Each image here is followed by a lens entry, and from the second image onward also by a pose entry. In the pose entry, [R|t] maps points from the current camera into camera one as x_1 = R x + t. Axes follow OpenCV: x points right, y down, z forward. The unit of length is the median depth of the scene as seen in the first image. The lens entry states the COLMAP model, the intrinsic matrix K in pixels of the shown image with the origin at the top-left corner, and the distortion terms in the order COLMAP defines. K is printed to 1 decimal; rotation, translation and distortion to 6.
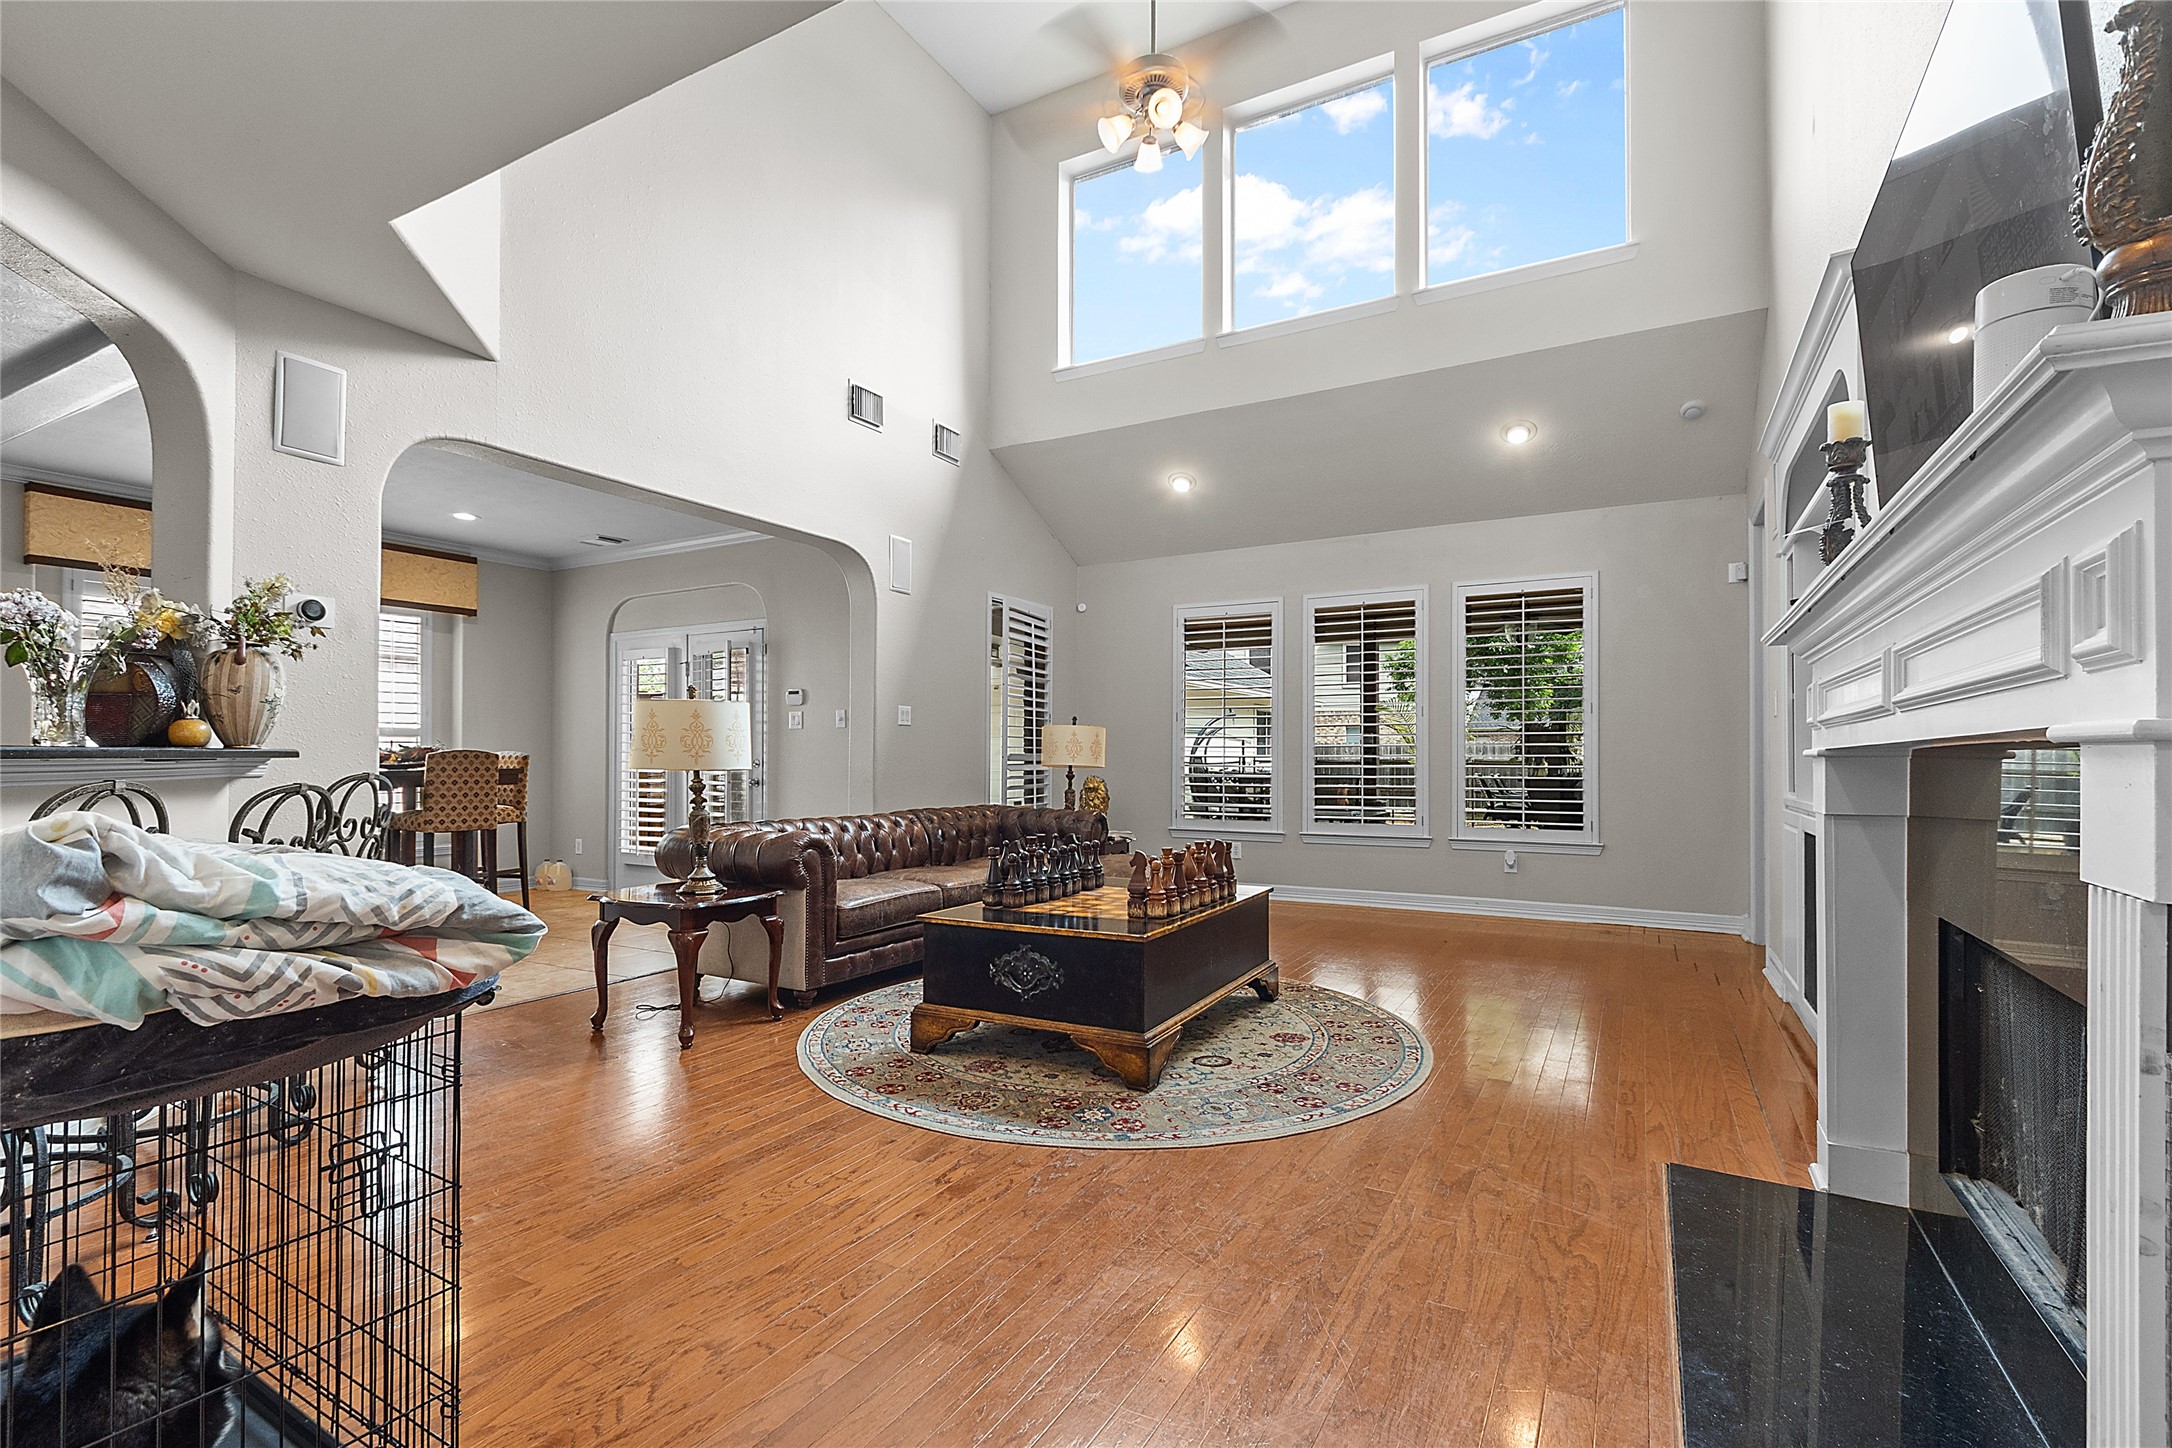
lens RADIAL K [[995.4, 0, 1089.5], [0, 995.4, 744.7], [0, 0, 1]] dist [0.005963, -0.000829]
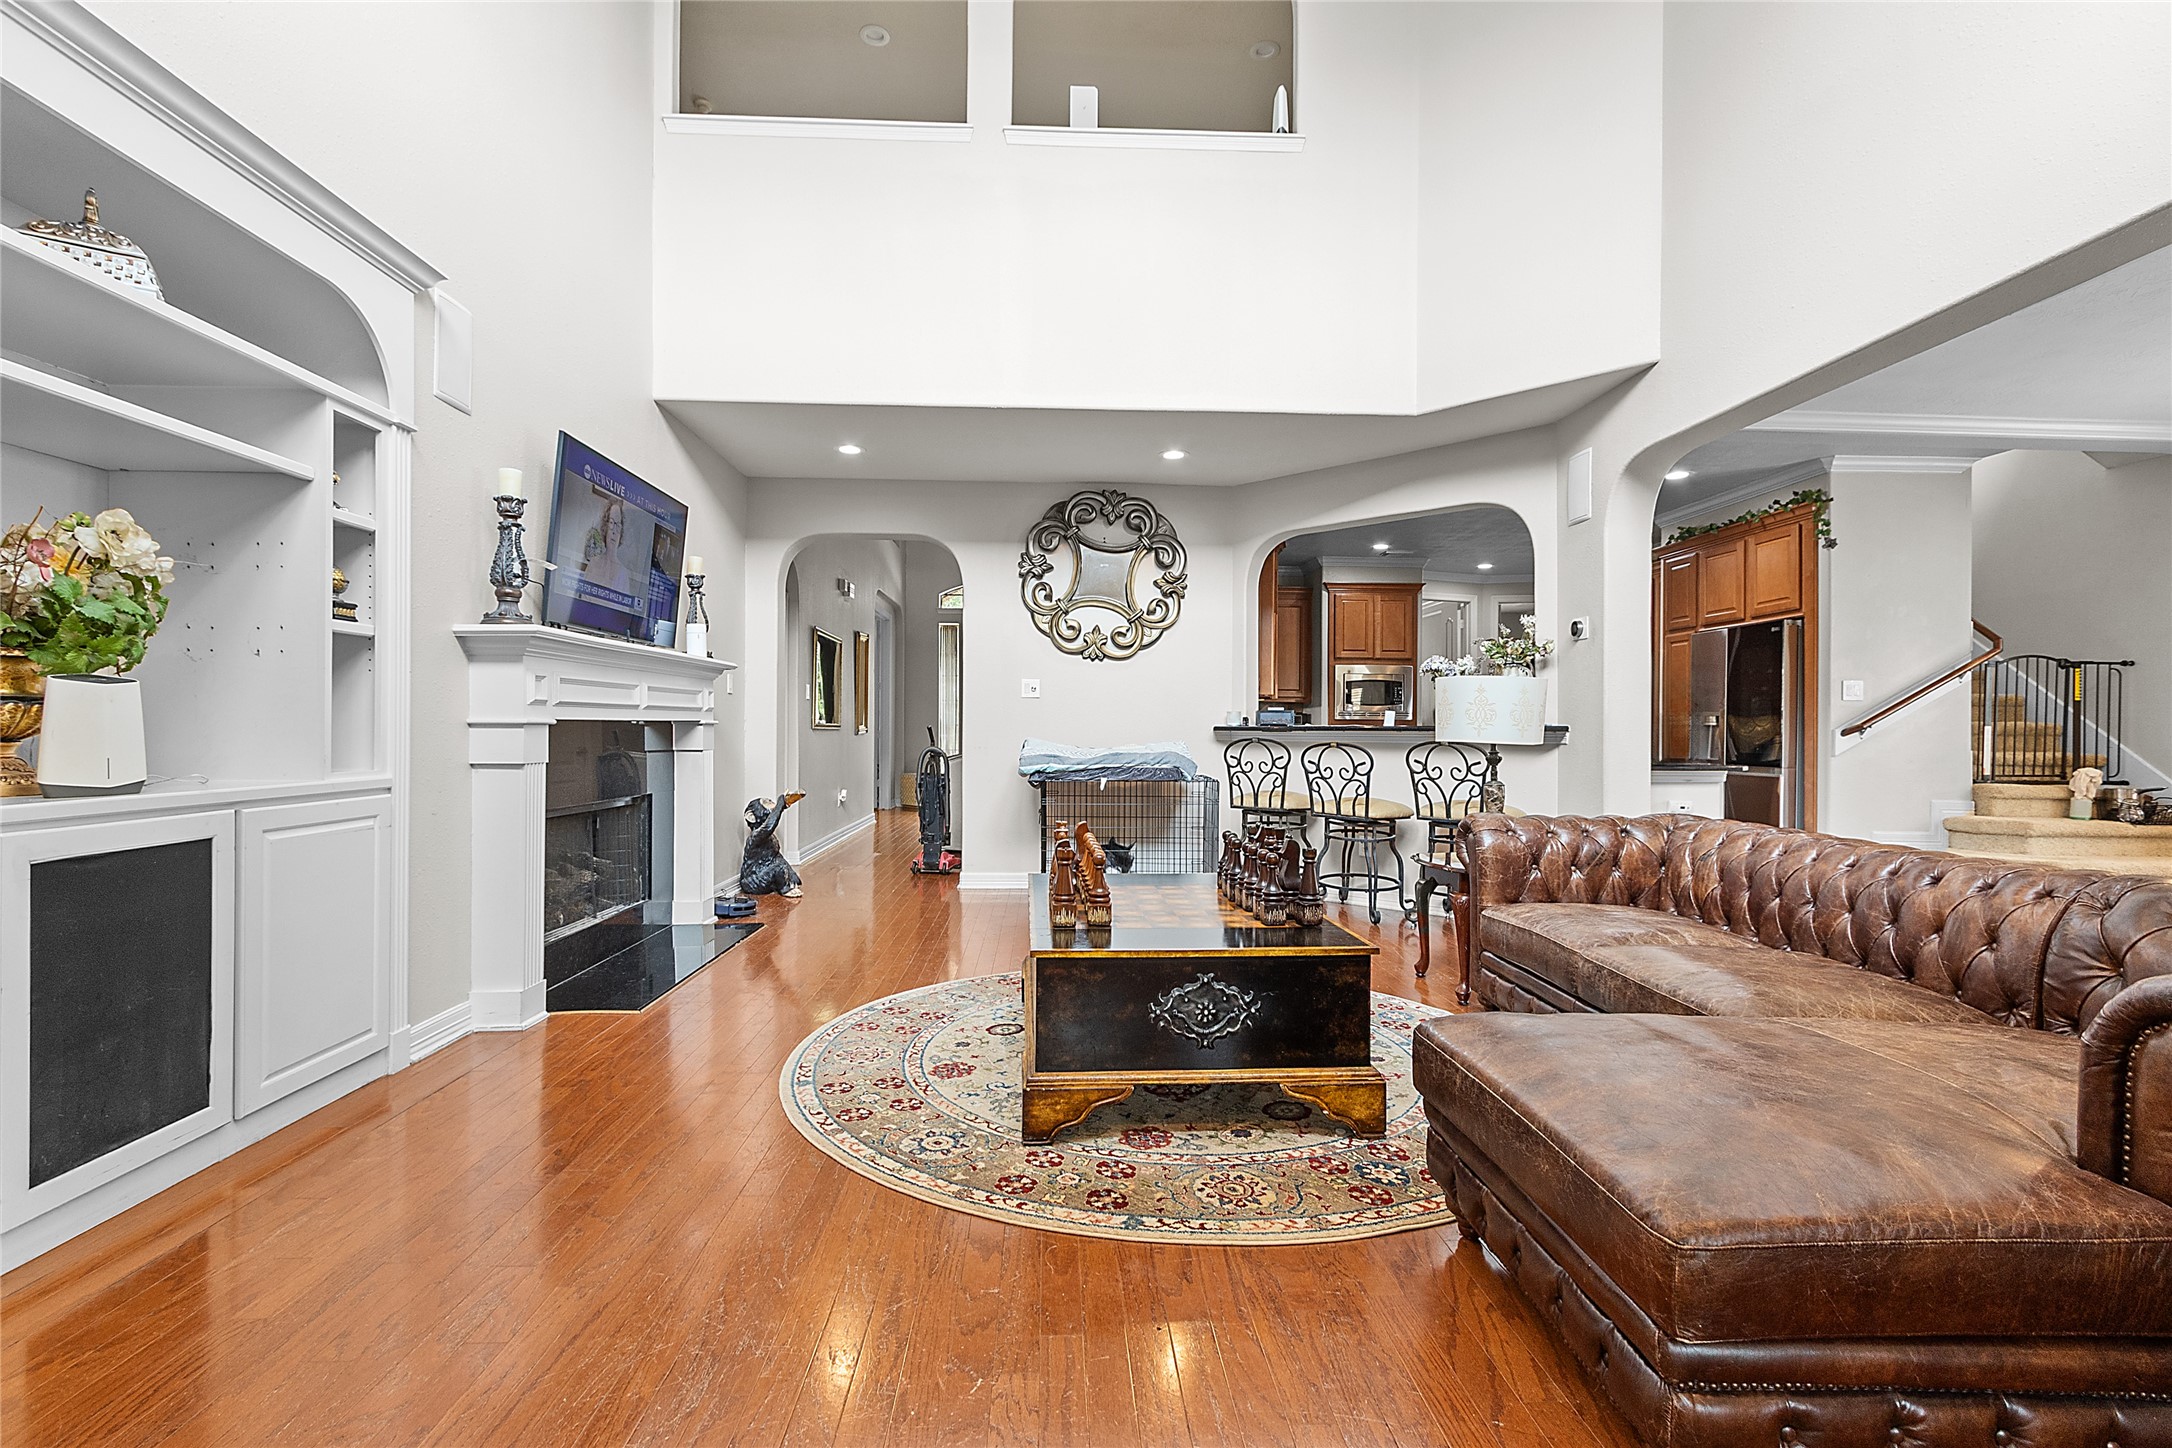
lens RADIAL K [[995.4, 0, 1073.1], [0, 995.4, 728.4], [0, 0, 1]] dist [0.005963, -0.000829]
pose [[-0.862021, -0.005657, -0.506841, 0.355603], [0.000191, 0.999934, -0.011486, 0.016270], [0.506873, -0.009998, -0.861963, 1.177391]]
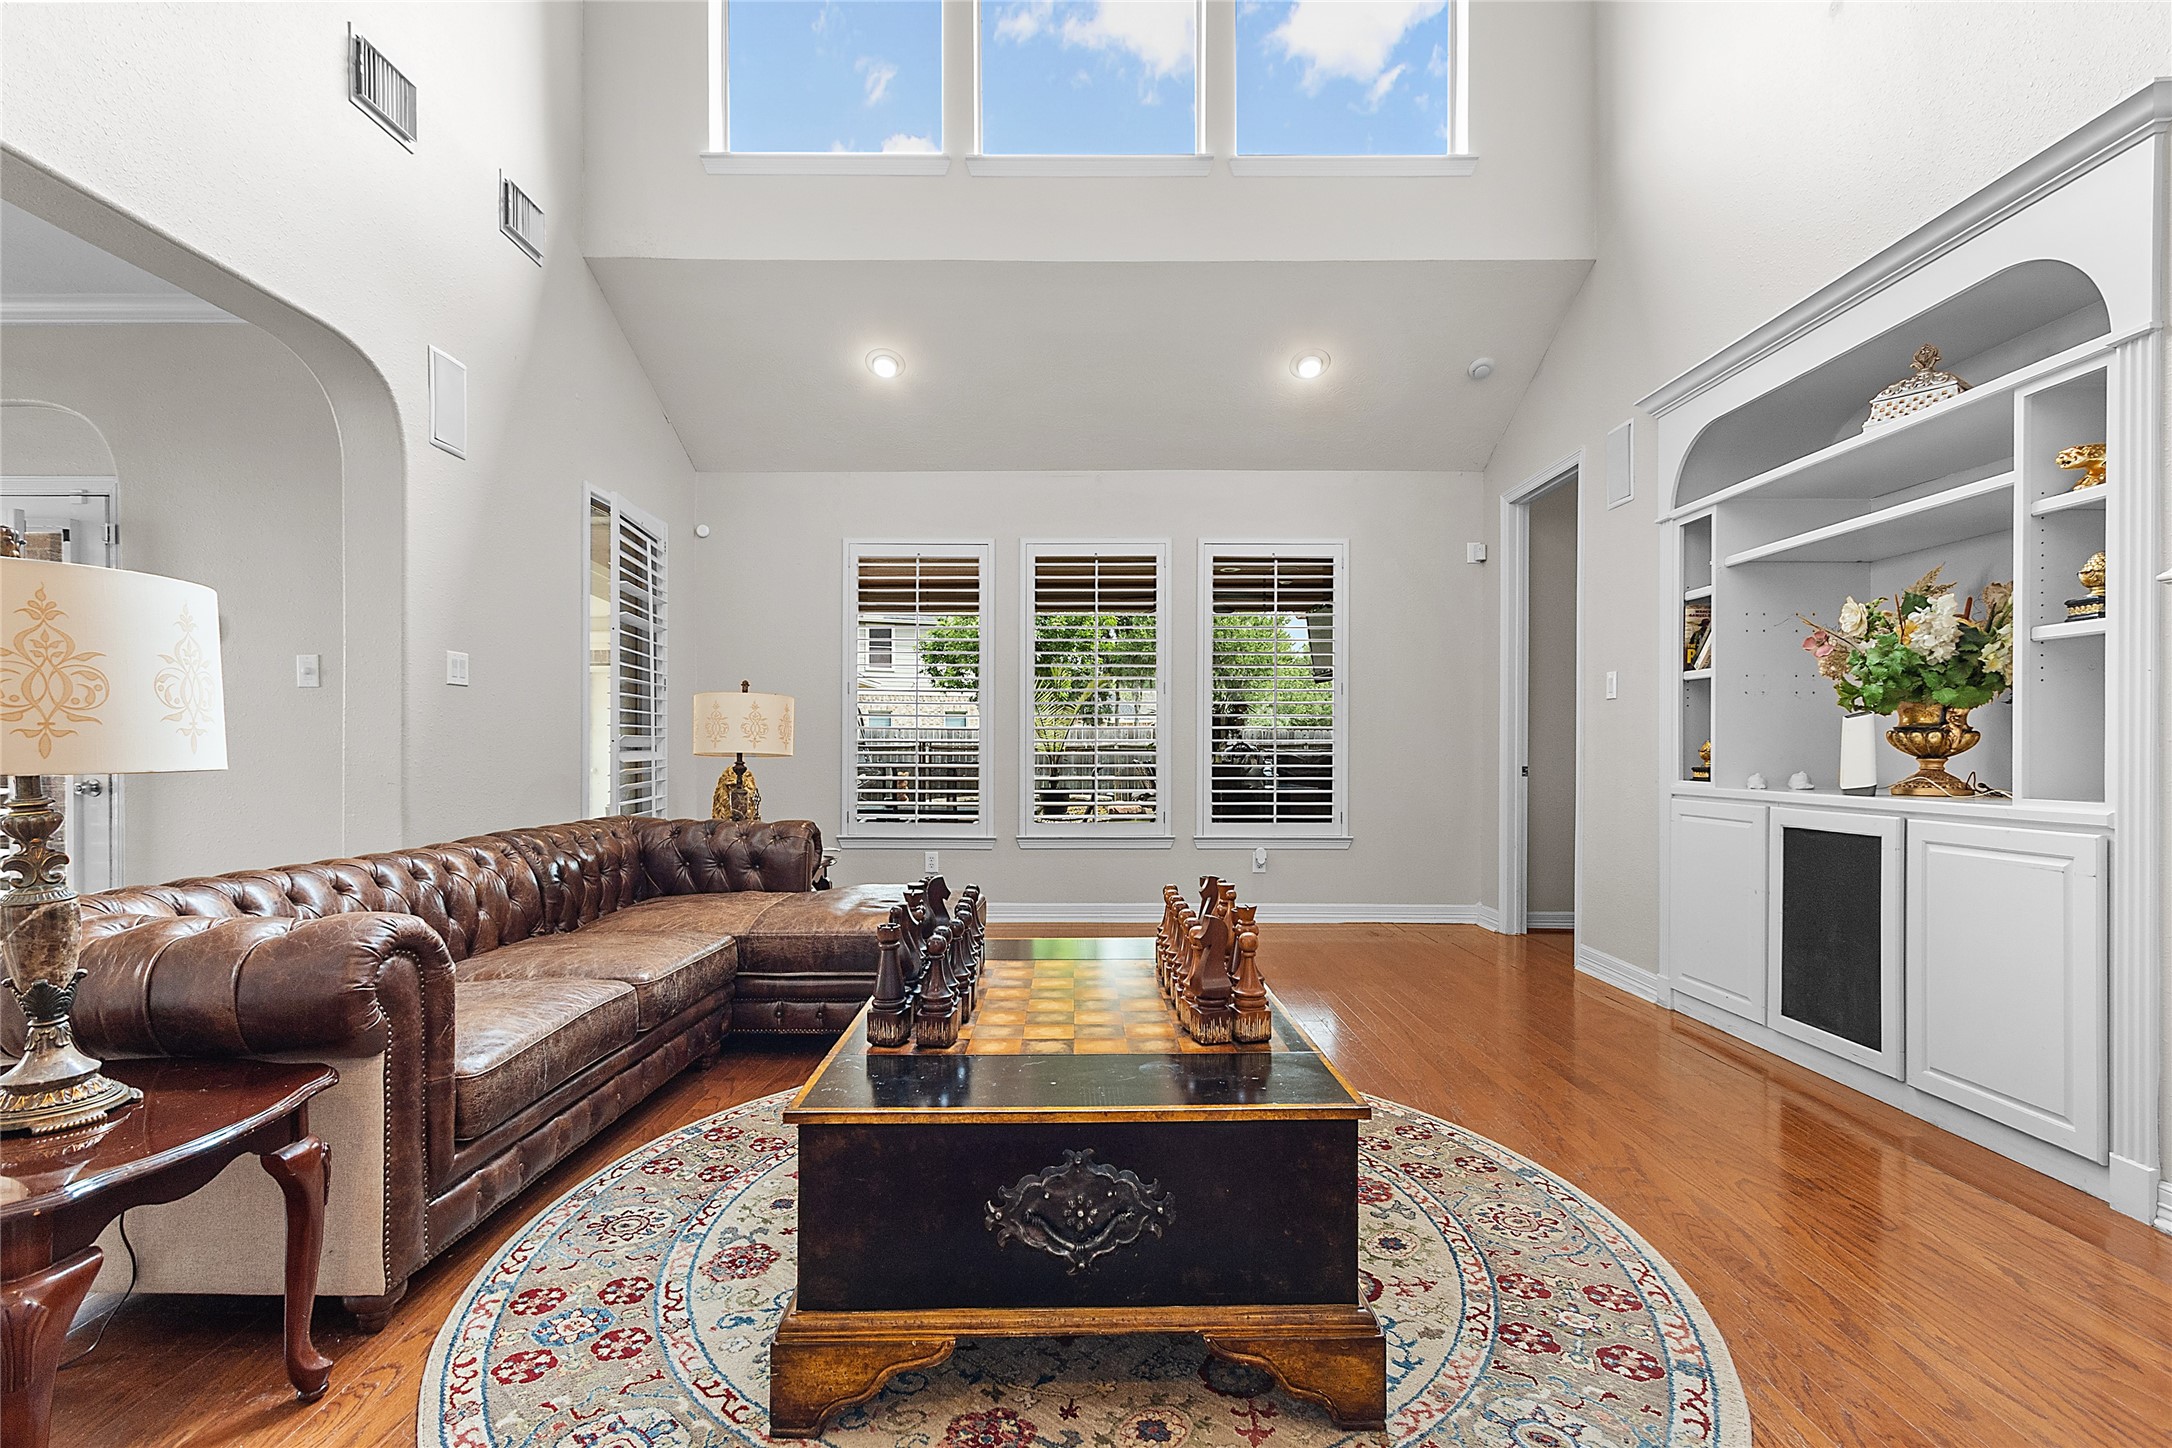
lens RADIAL K [[995.4, 0, 1084.6], [0, 995.4, 753.4], [0, 0, 1]] dist [0.005963, -0.000829]
pose [[0.874823, -0.003488, 0.484431, -0.169927], [-0.007514, 0.999756, 0.020768, 0.006329], [-0.484385, -0.021808, 0.874583, 0.365365]]
